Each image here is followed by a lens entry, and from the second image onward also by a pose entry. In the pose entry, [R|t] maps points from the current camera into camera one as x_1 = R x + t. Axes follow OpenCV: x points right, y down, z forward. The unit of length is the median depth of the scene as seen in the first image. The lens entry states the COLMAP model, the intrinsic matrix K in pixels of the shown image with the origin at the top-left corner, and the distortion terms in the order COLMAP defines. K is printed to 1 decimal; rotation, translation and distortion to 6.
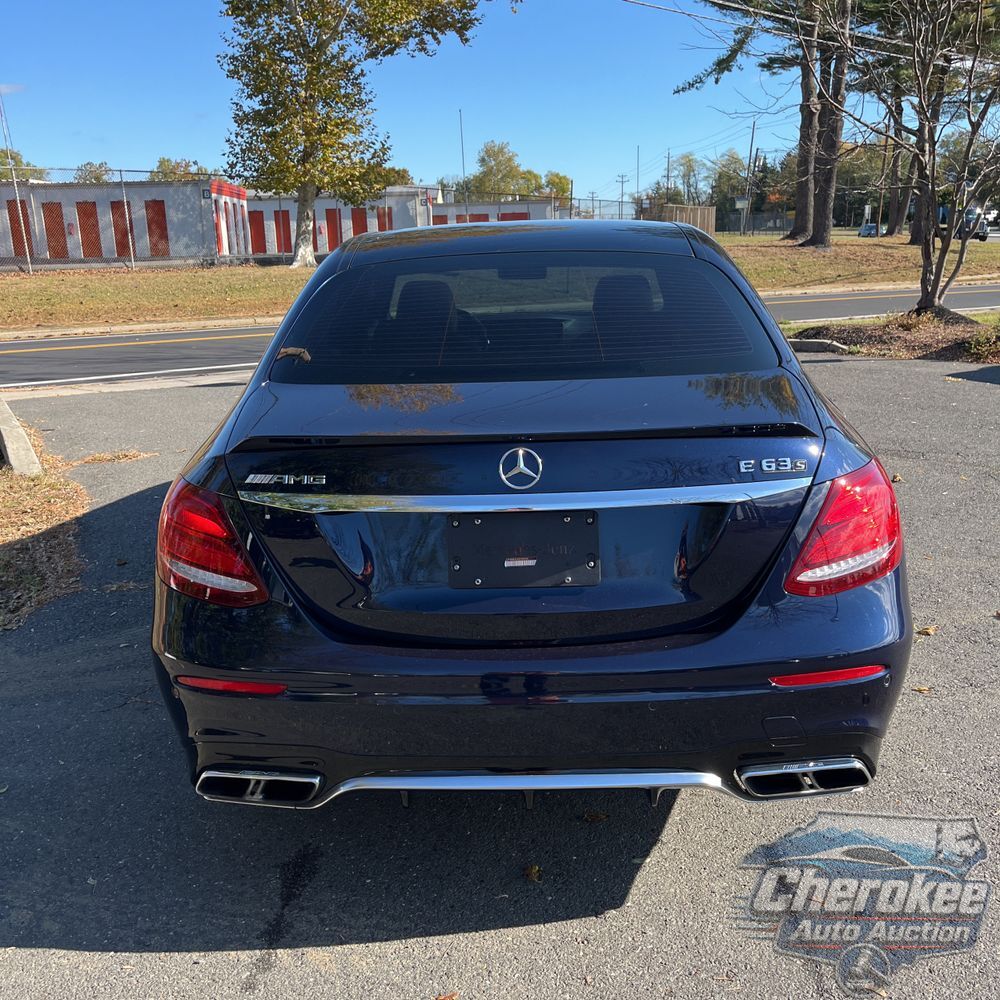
lens RADIAL K [[1026.4, 0, 511.9], [0, 1026.4, 493.9], [0, 0, 1]] dist [0.032515, -0.021841]
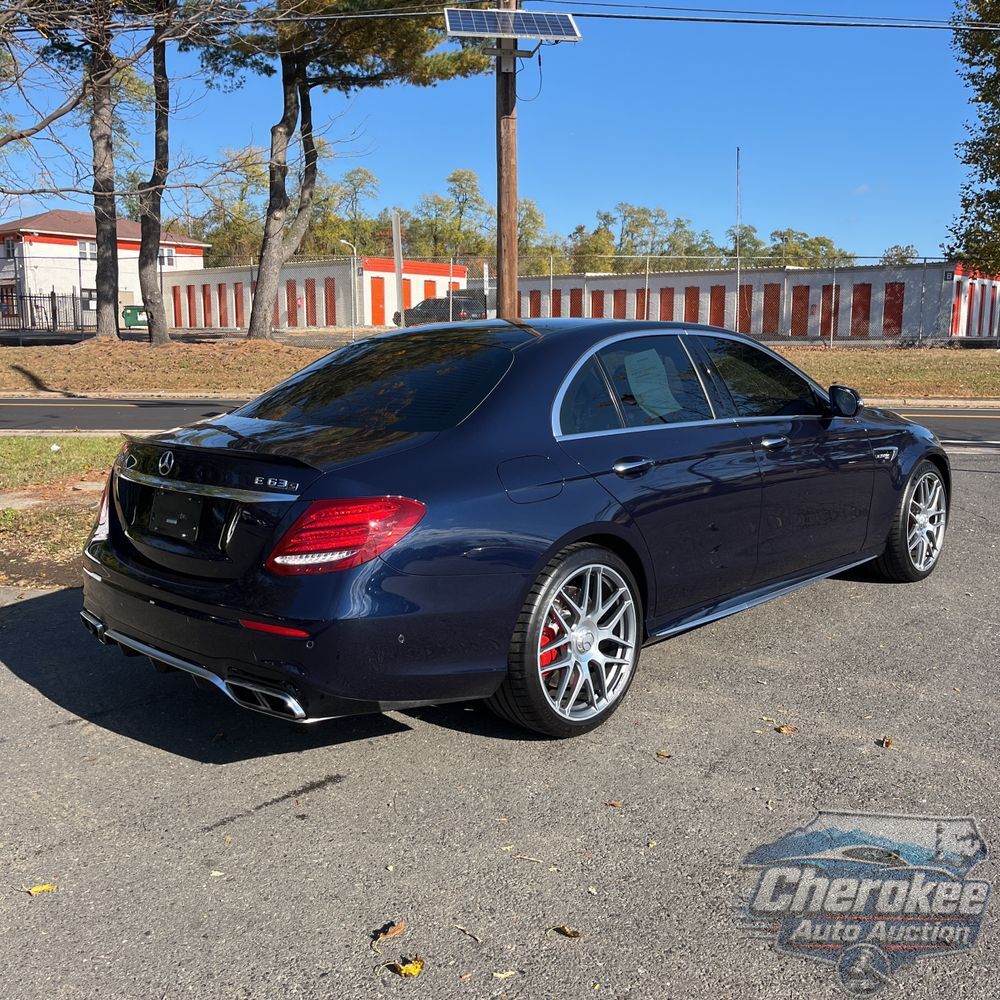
lens RADIAL K [[1026.4, 0, 511.9], [0, 1026.4, 493.9], [0, 0, 1]] dist [0.032515, -0.021841]
pose [[0.737098, 0.132715, -0.662627, 0.105849], [-0.180915, 0.983489, -0.004269, -0.004806], [0.651120, 0.123026, 0.748938, 0.007425]]
